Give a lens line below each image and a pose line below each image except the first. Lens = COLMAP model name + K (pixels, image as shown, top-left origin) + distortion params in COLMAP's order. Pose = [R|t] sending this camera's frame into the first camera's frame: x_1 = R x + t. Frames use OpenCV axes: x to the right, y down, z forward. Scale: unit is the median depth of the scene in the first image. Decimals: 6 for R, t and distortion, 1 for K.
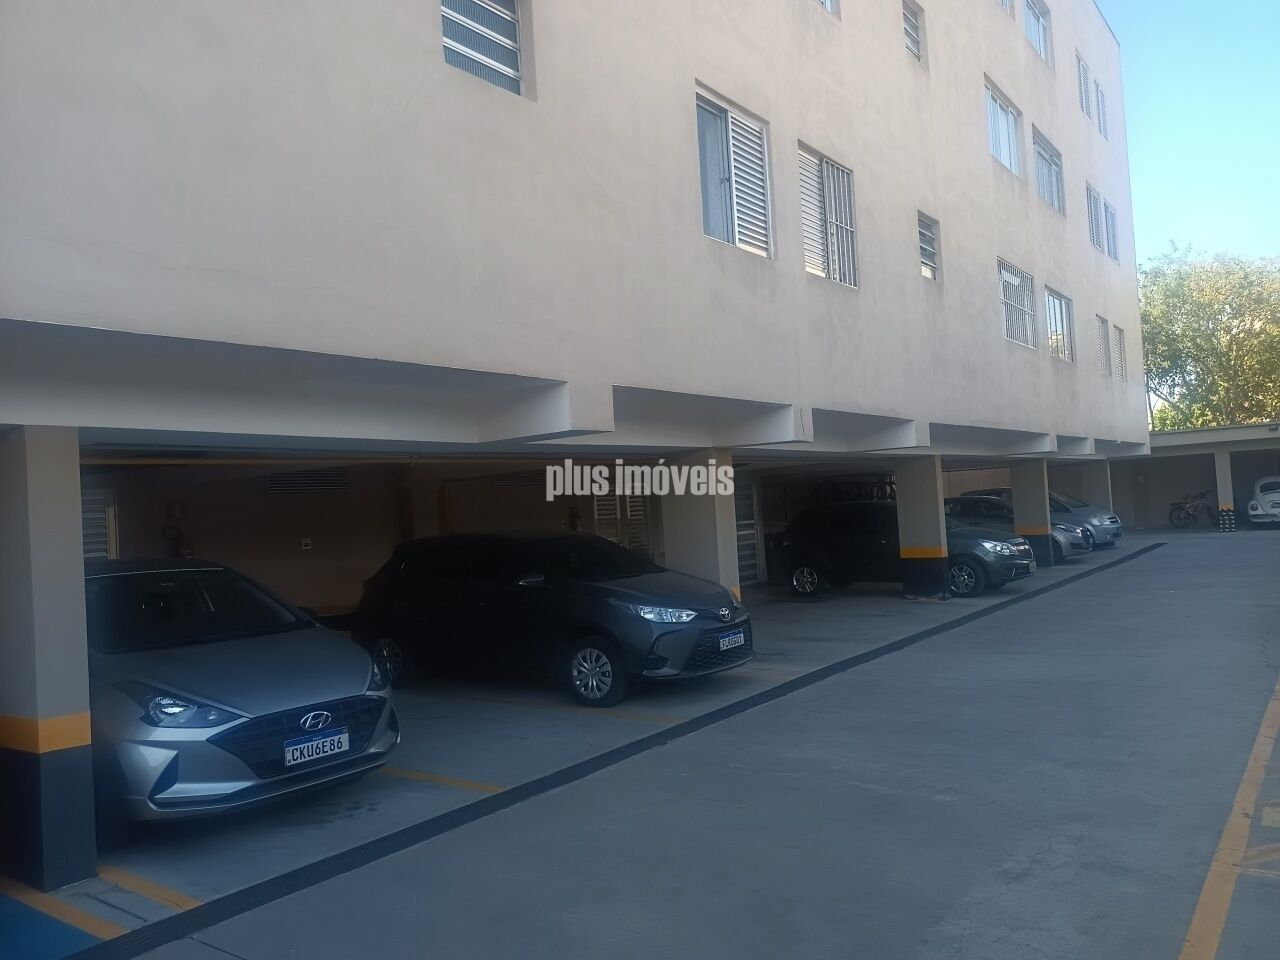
lens RADIAL K [[979.4, 0, 633.7], [0, 979.4, 487.3], [0, 0, 1]] dist [0.069310, -0.080704]
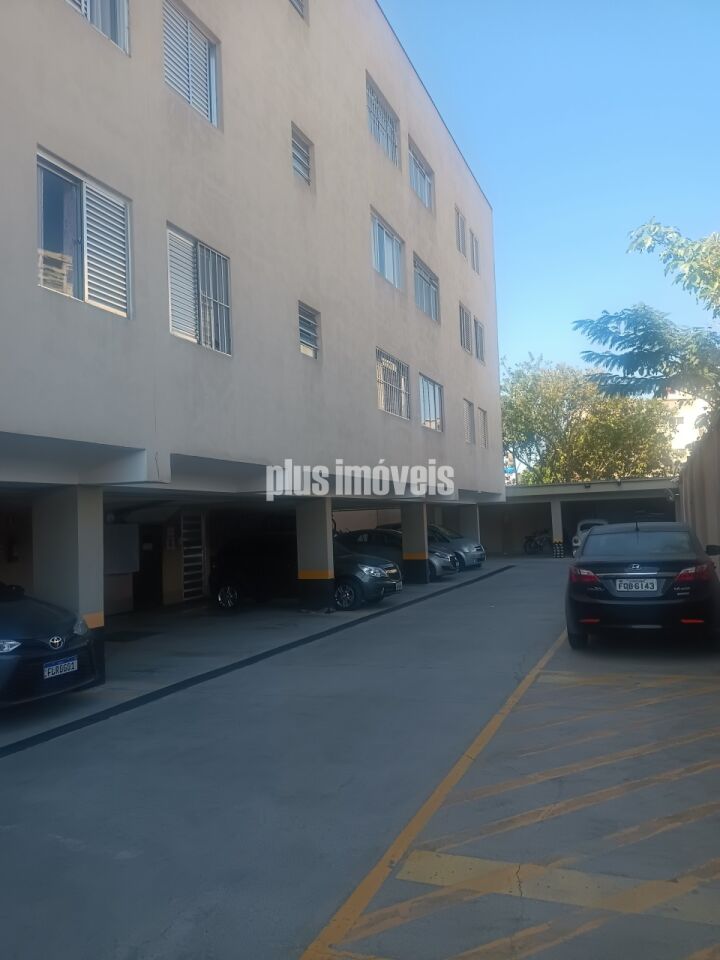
lens RADIAL K [[734.5, 0, 350.6], [0, 734.5, 488.9], [0, 0, 1]] dist [0.069310, -0.080704]
pose [[0.971872, 0.033546, 0.233109, 0.114227], [-0.024803, 0.998878, -0.040341, -0.006669], [-0.234201, 0.033425, 0.971613, 0.075458]]
